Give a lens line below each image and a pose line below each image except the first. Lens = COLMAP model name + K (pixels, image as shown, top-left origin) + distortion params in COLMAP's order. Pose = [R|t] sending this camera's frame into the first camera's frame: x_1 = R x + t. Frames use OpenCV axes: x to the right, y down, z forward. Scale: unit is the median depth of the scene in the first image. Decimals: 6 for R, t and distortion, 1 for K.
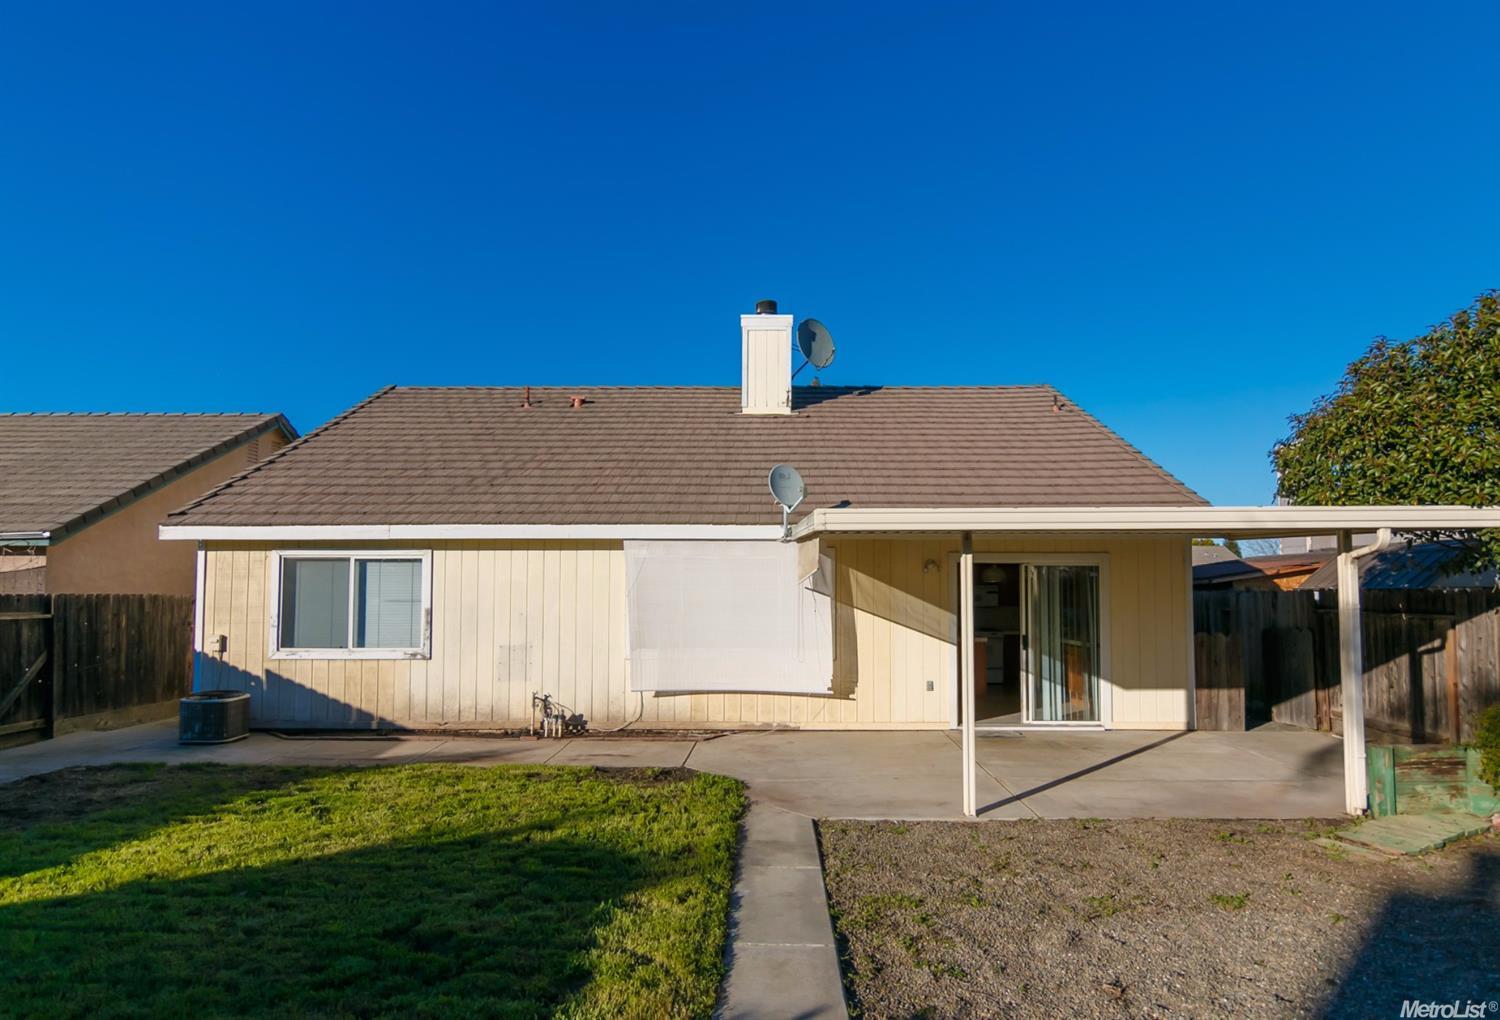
lens RADIAL K [[846.0, 0, 755.3], [0, 846.0, 553.2], [0, 0, 1]] dist [0.002685, 0.000126]
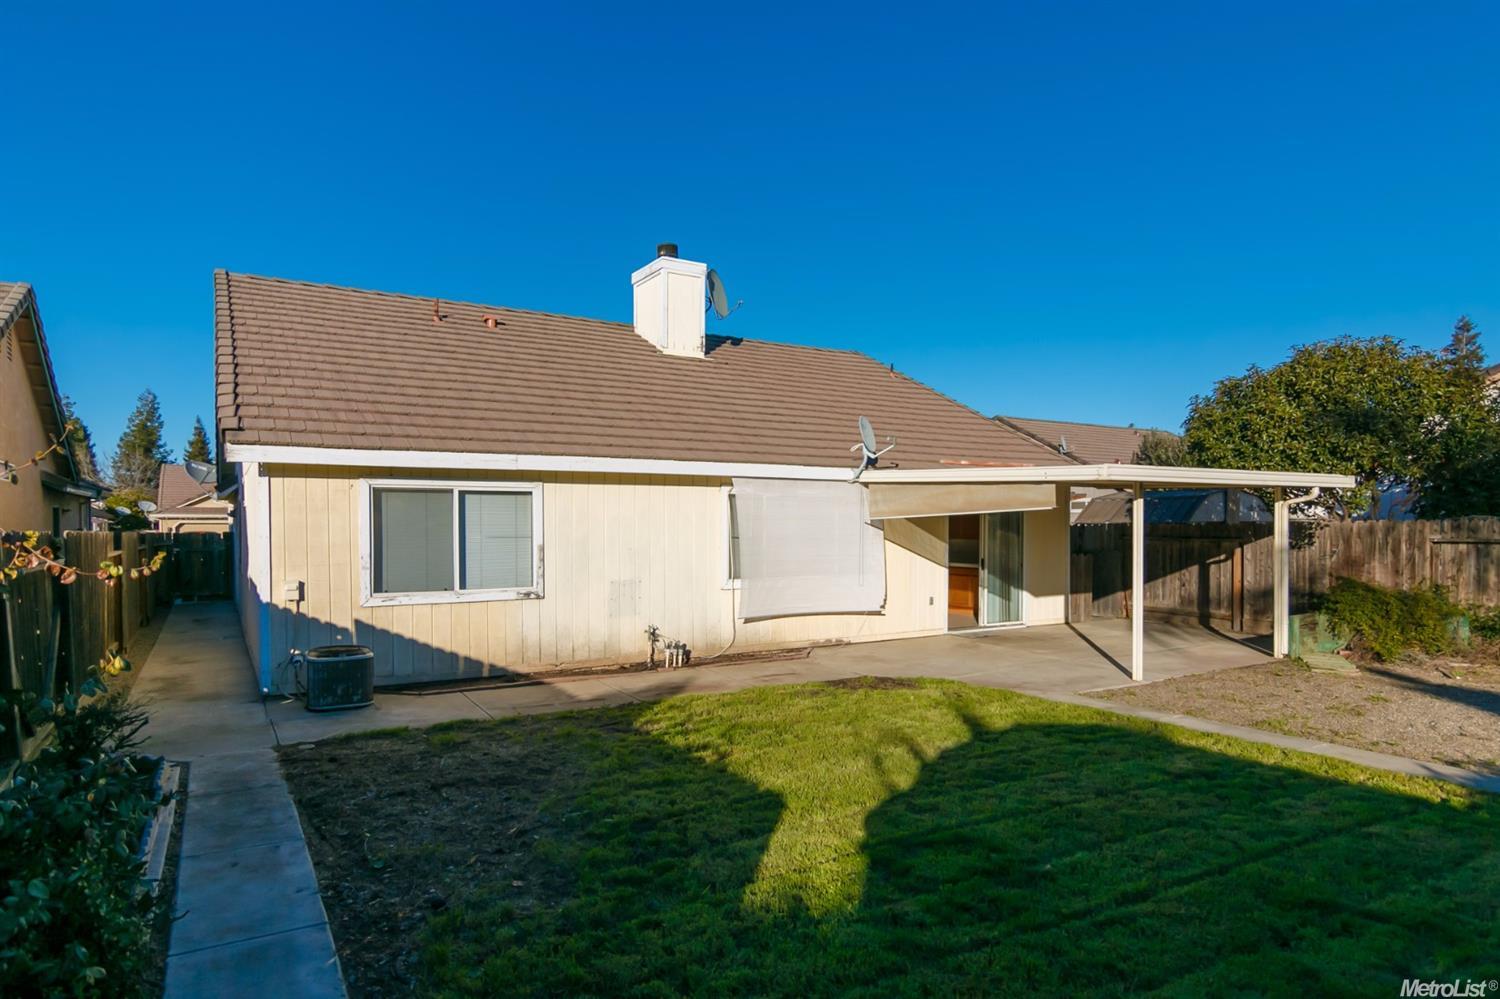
lens RADIAL K [[847.4, 0, 717.0], [0, 847.4, 552.6], [0, 0, 1]] dist [0.002700, 0.000570]
pose [[0.858498, -0.018561, 0.512480, -0.702514], [-0.019930, 0.997382, 0.069510, 0.004594], [-0.512429, -0.069888, 0.855881, 0.095046]]
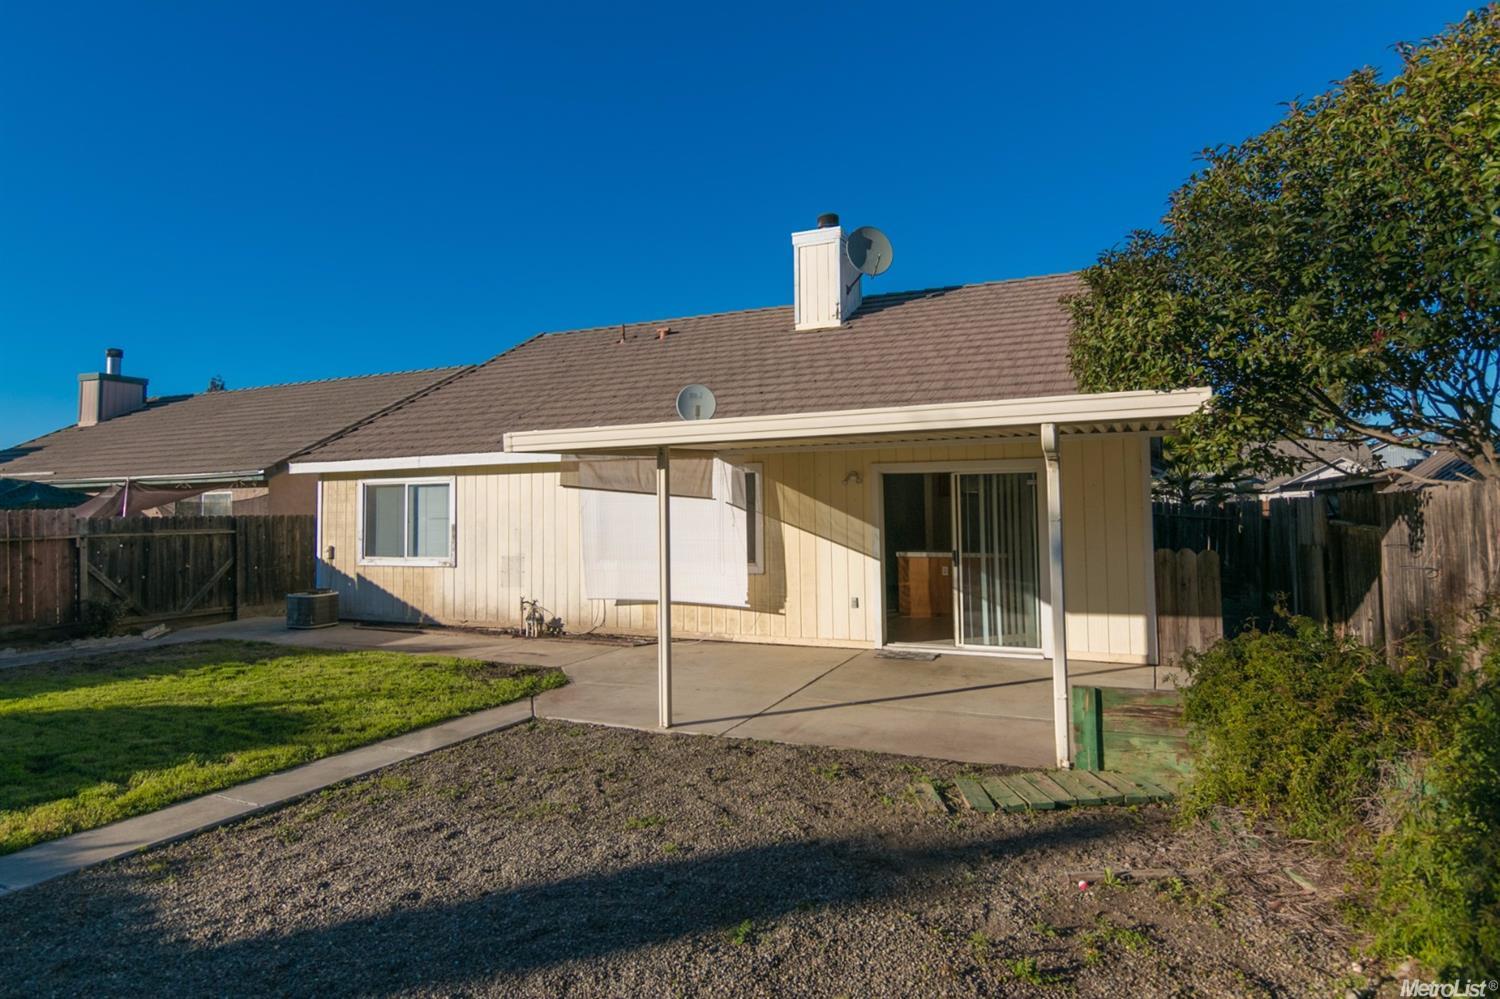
lens RADIAL K [[850.9, 0, 762.6], [0, 850.9, 463.9], [0, 0, 1]] dist [-0.000694, 0.001300]
pose [[0.915718, -0.033653, -0.400410, 0.500334], [0.032026, 0.999429, -0.010757, 0.006215], [0.400543, -0.002973, 0.916273, 0.072506]]
